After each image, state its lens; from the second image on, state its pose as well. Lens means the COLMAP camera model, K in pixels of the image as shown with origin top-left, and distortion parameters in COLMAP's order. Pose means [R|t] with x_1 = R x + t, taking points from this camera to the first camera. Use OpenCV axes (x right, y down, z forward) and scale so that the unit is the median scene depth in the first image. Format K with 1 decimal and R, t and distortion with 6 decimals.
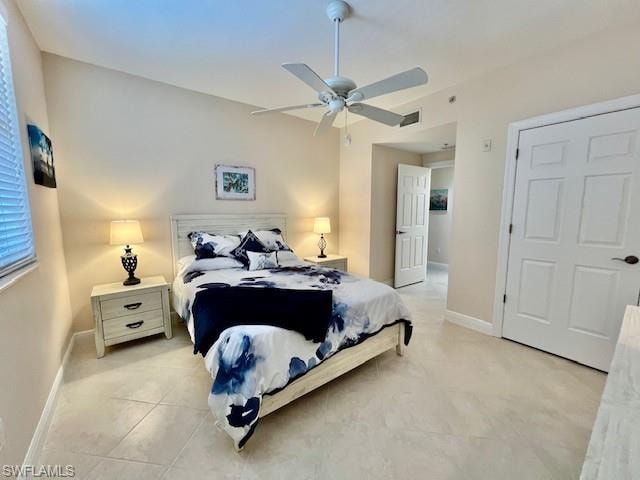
lens RADIAL K [[255.0, 0, 313.1], [0, 255.0, 238.4], [0, 0, 1]] dist [0.000910, -0.000183]
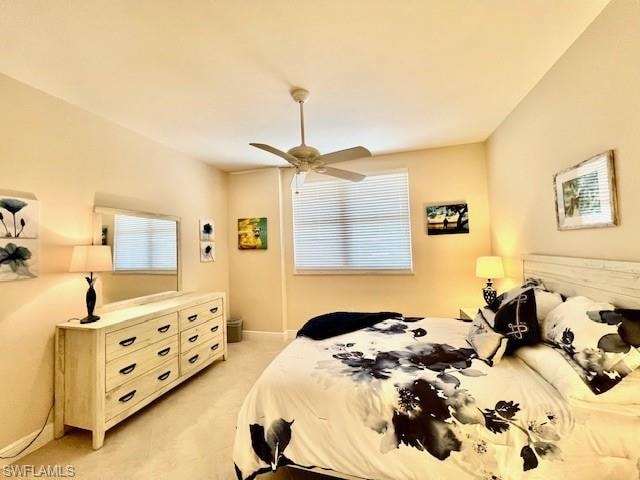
lens RADIAL K [[255.0, 0, 318.5], [0, 255.0, 238.7], [0, 0, 1]] dist [0.000910, -0.000183]
pose [[-0.791128, 0.006266, -0.611619, 0.533907], [-0.036370, 0.997696, 0.057265, -0.185104], [0.610568, 0.067549, -0.789078, 1.397987]]
